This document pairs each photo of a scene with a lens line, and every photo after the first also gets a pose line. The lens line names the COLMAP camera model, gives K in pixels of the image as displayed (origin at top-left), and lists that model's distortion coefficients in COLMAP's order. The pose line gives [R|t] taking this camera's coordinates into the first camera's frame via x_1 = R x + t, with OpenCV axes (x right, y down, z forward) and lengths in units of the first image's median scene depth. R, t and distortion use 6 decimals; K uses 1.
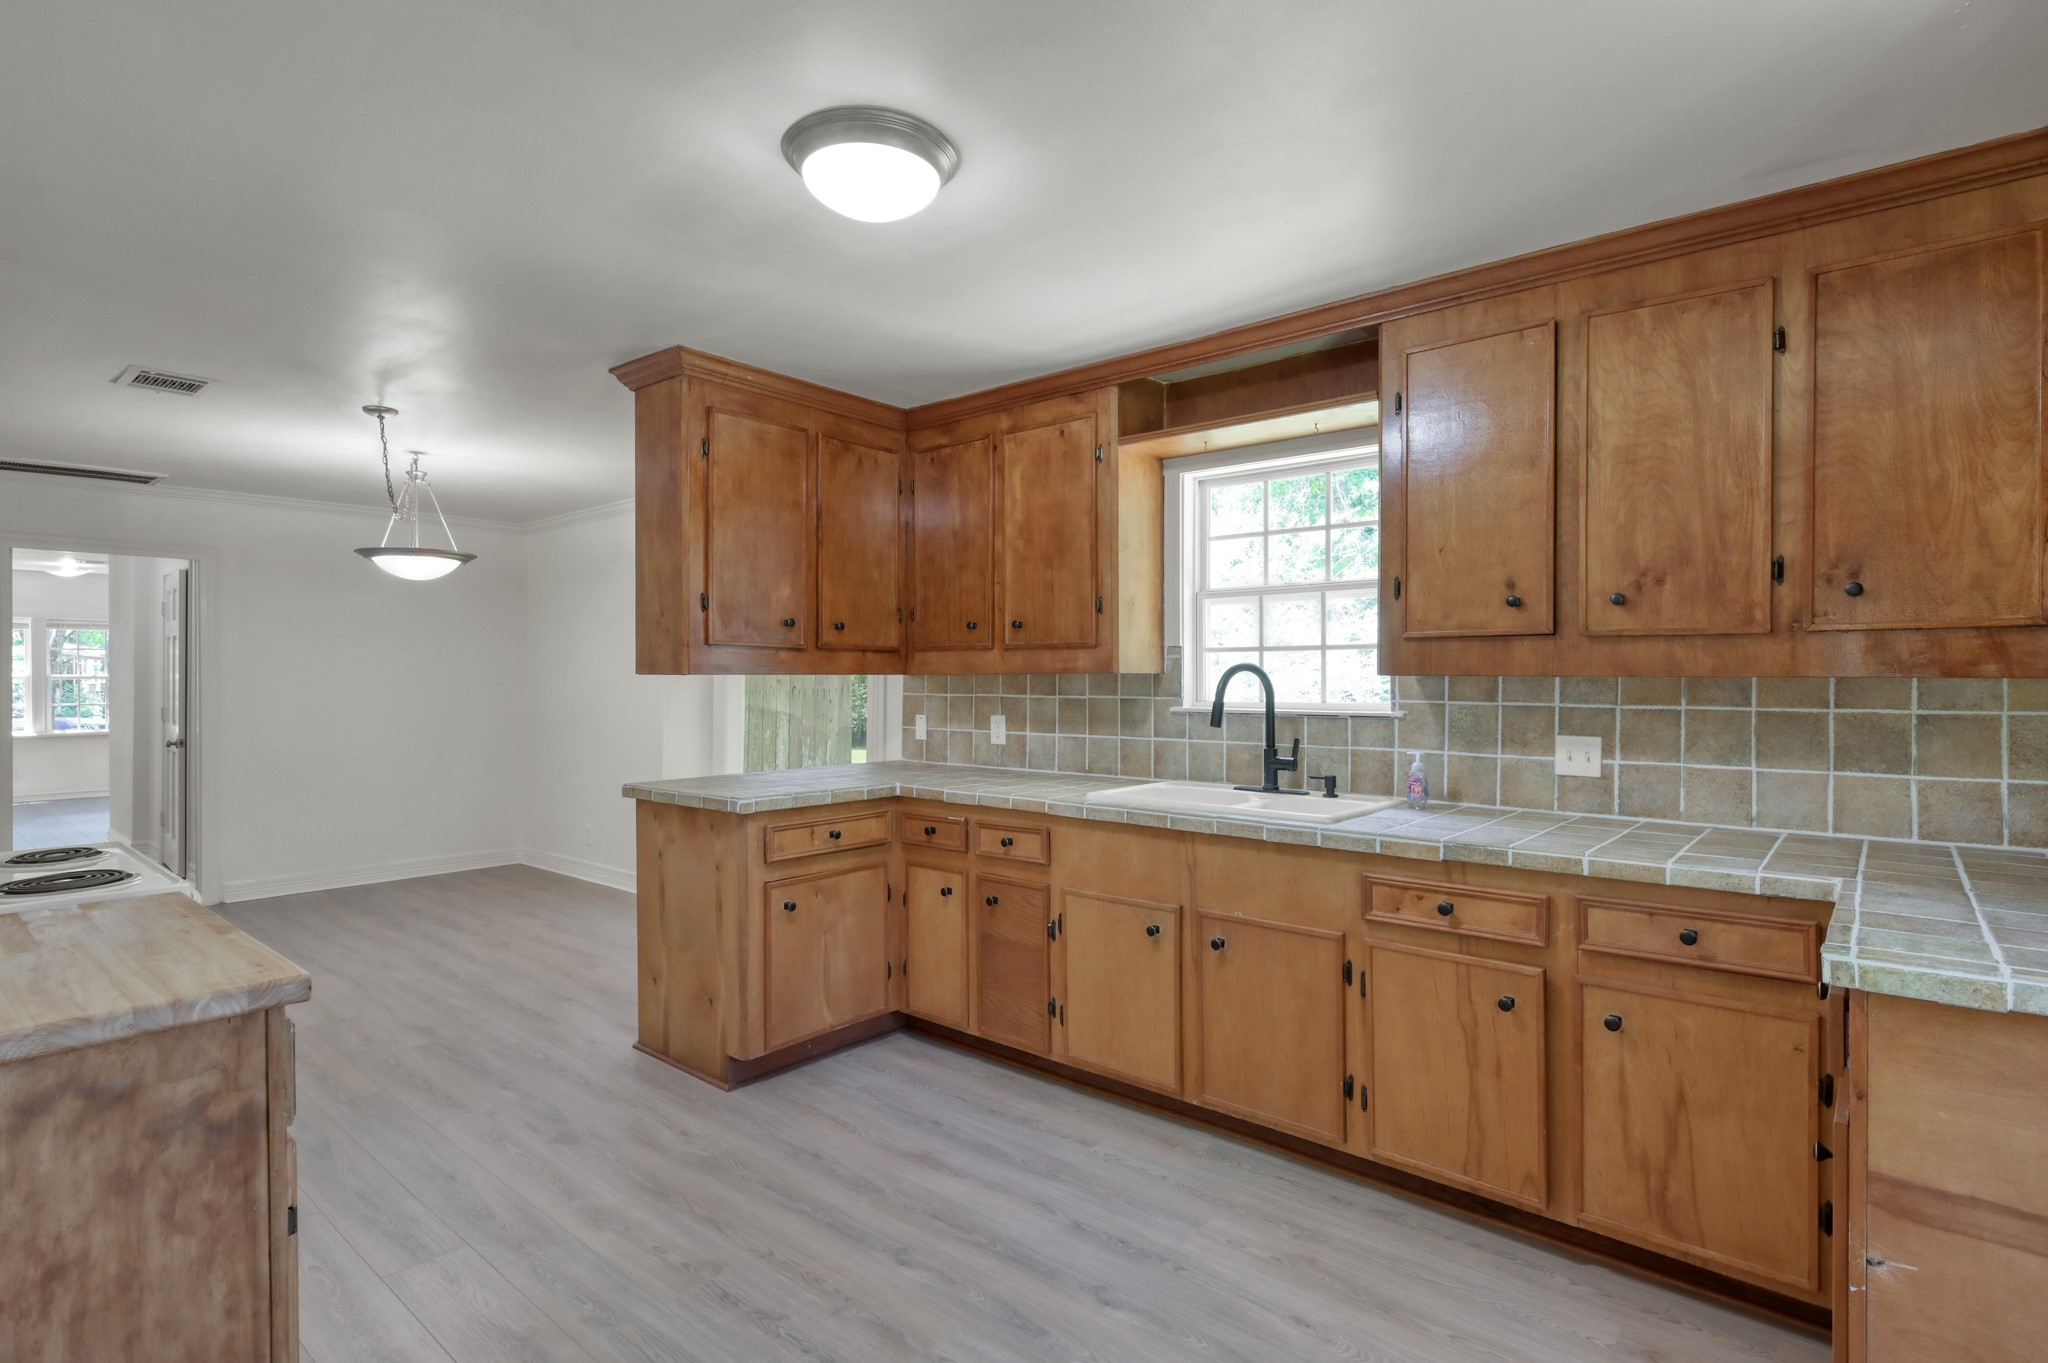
lens RADIAL K [[1007.3, 0, 1024.0], [0, 1007.3, 681.5], [0, 0, 1]] dist [-0.001492, -0.000300]
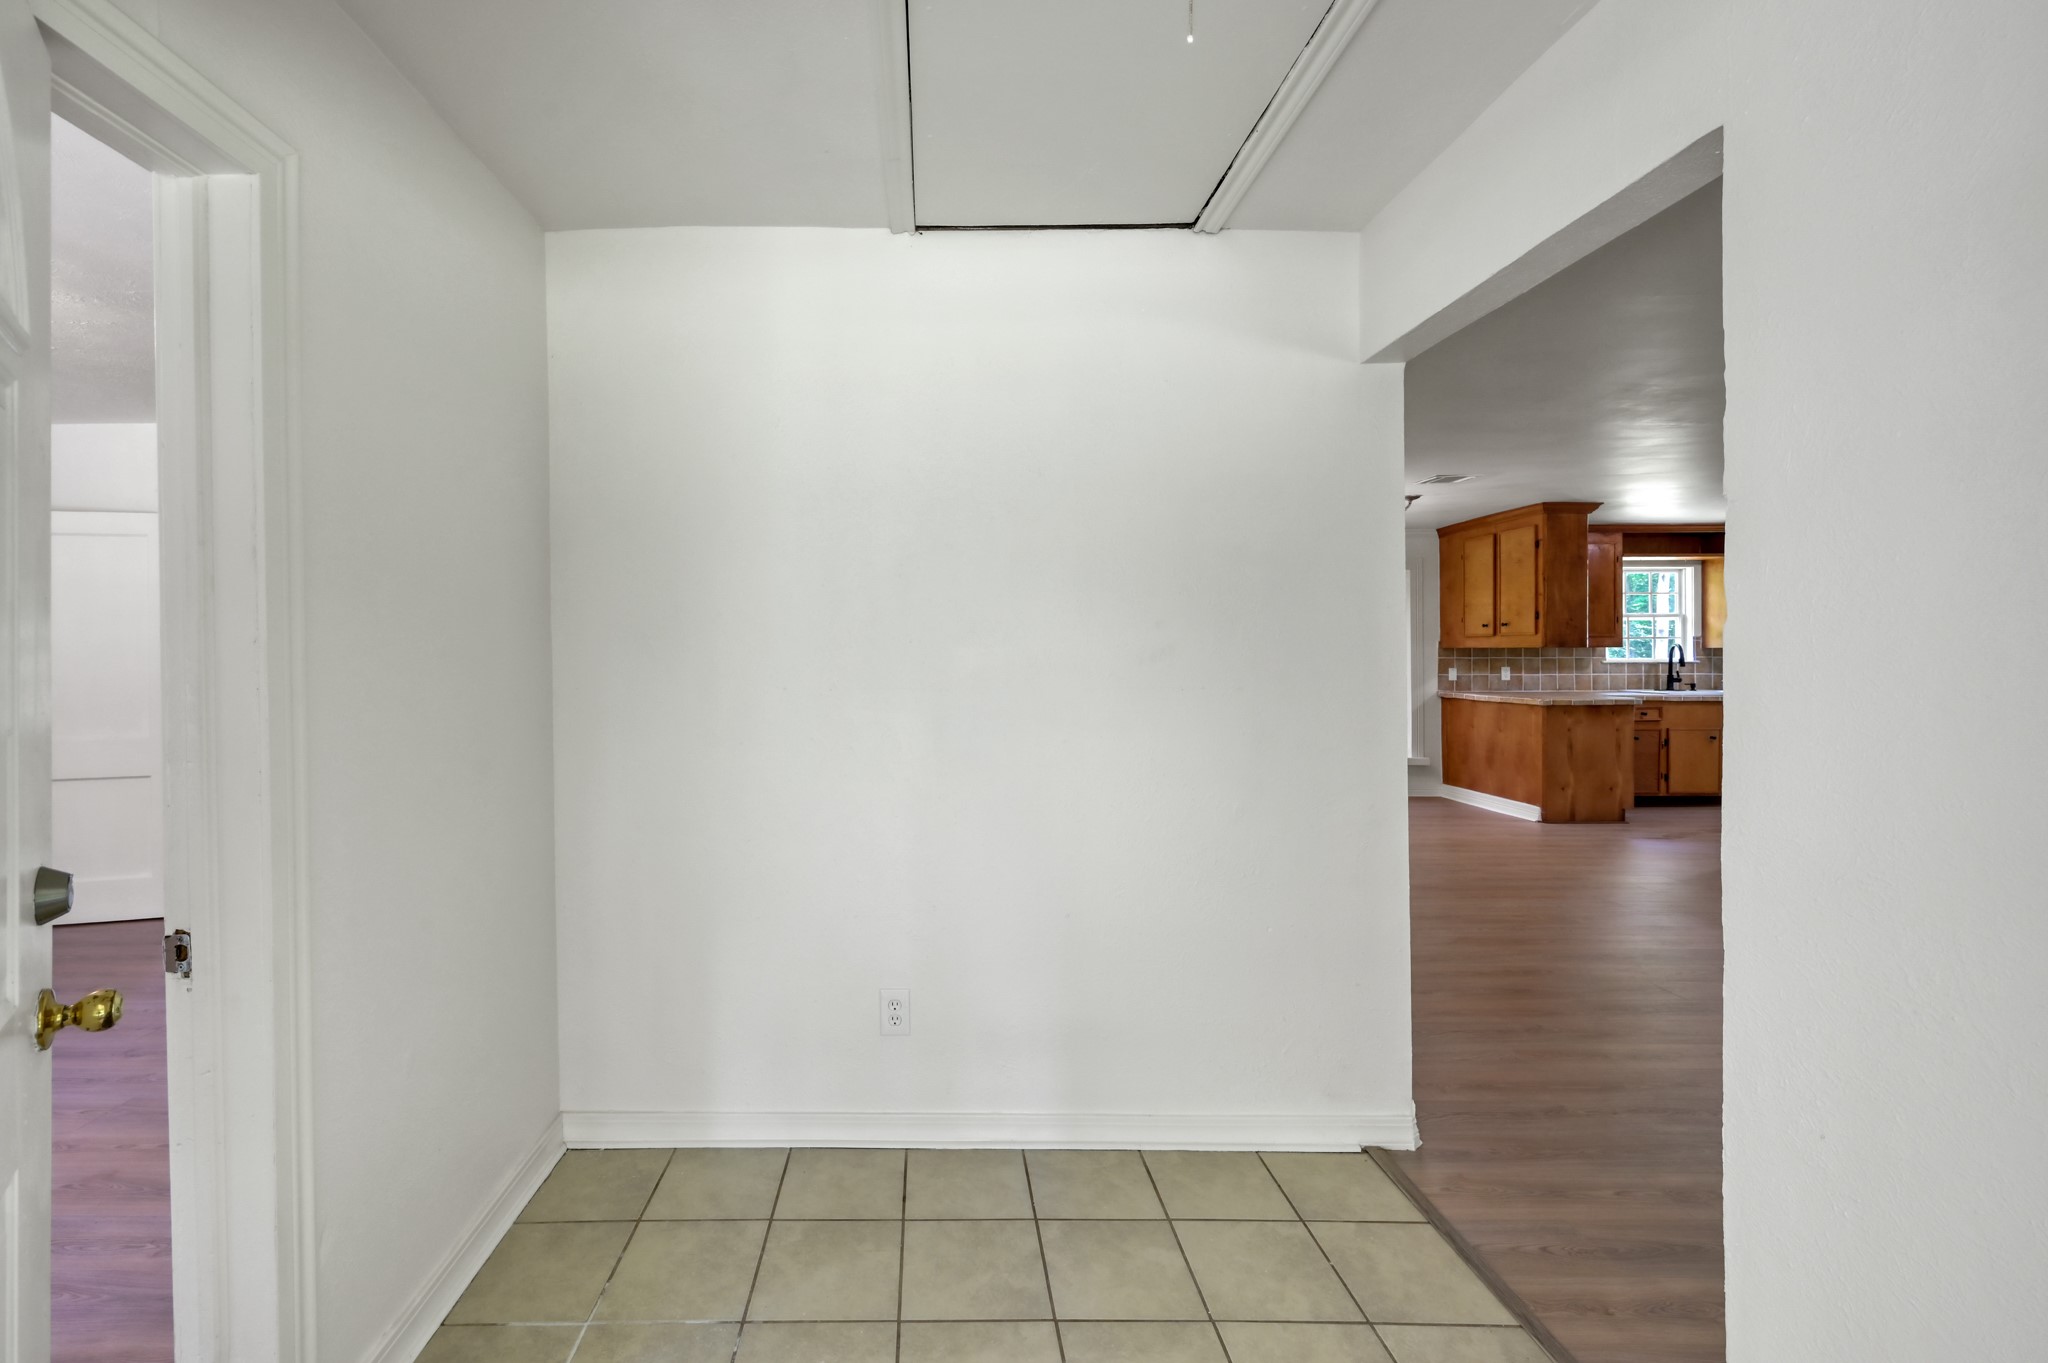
lens RADIAL K [[865.0, 0, 910.3], [0, 865.0, 660.0], [0, 0, 1]] dist [-0.000113, -0.000126]
pose [[0.775138, -0.006775, 0.631756, -3.336115], [0.004931, 0.999977, 0.004674, 0.006207], [-0.631773, -0.000508, 0.775154, 0.567595]]
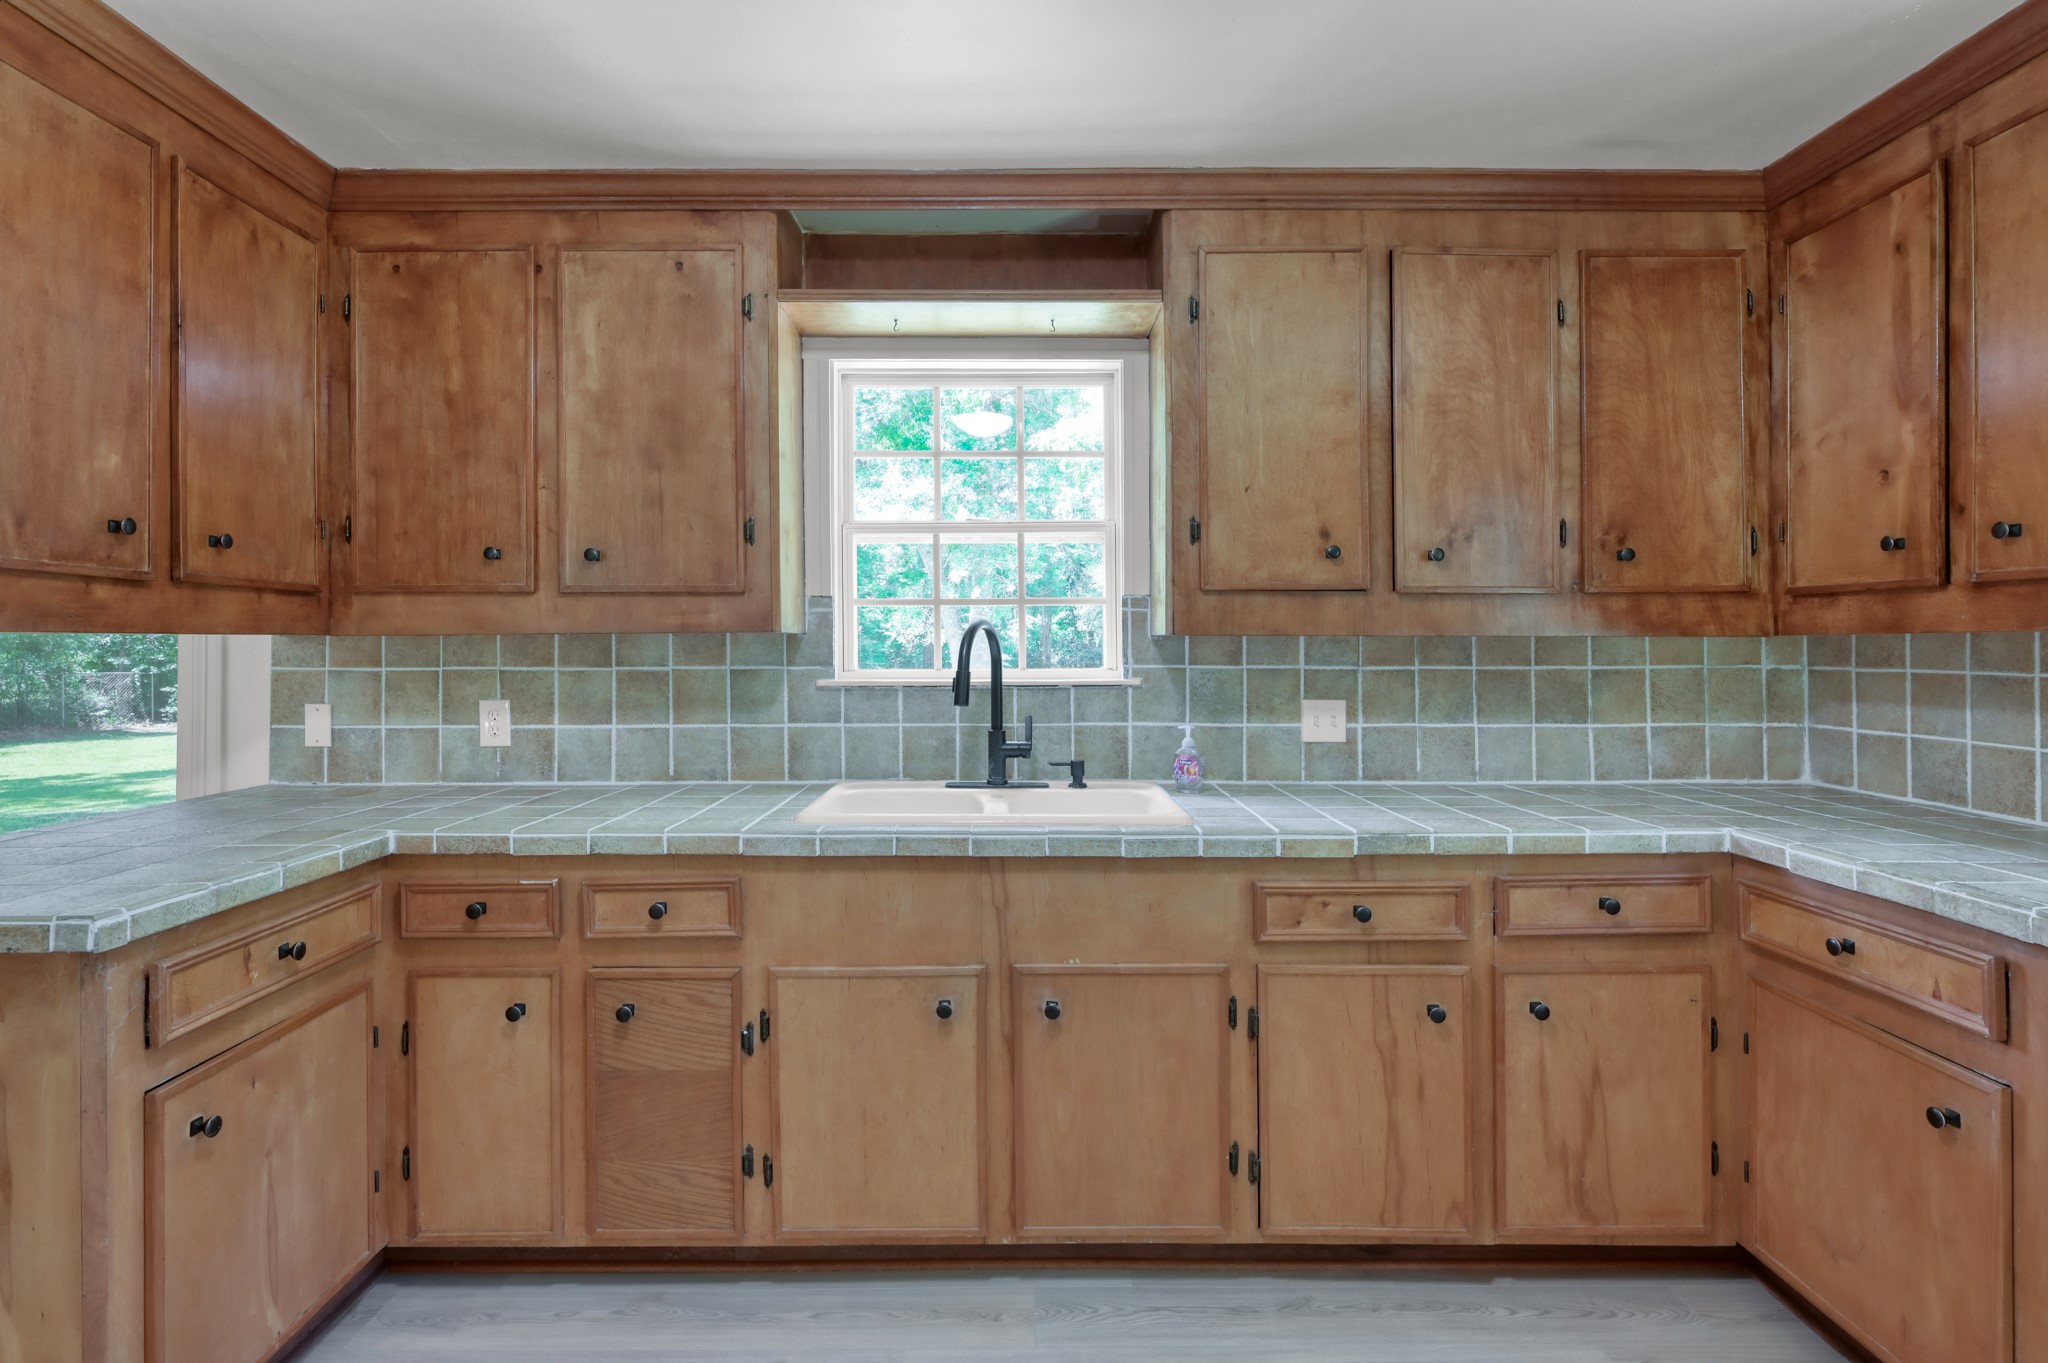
lens RADIAL K [[1037.3, 0, 1011.2], [0, 1037.3, 636.5], [0, 0, 1]] dist [-0.002179, 0.000273]
pose [[0.758973, 0.001351, 0.651120, -0.309822], [0.005207, 0.999953, -0.008144, 0.001272], [-0.651101, 0.009572, 0.758931, 0.458236]]
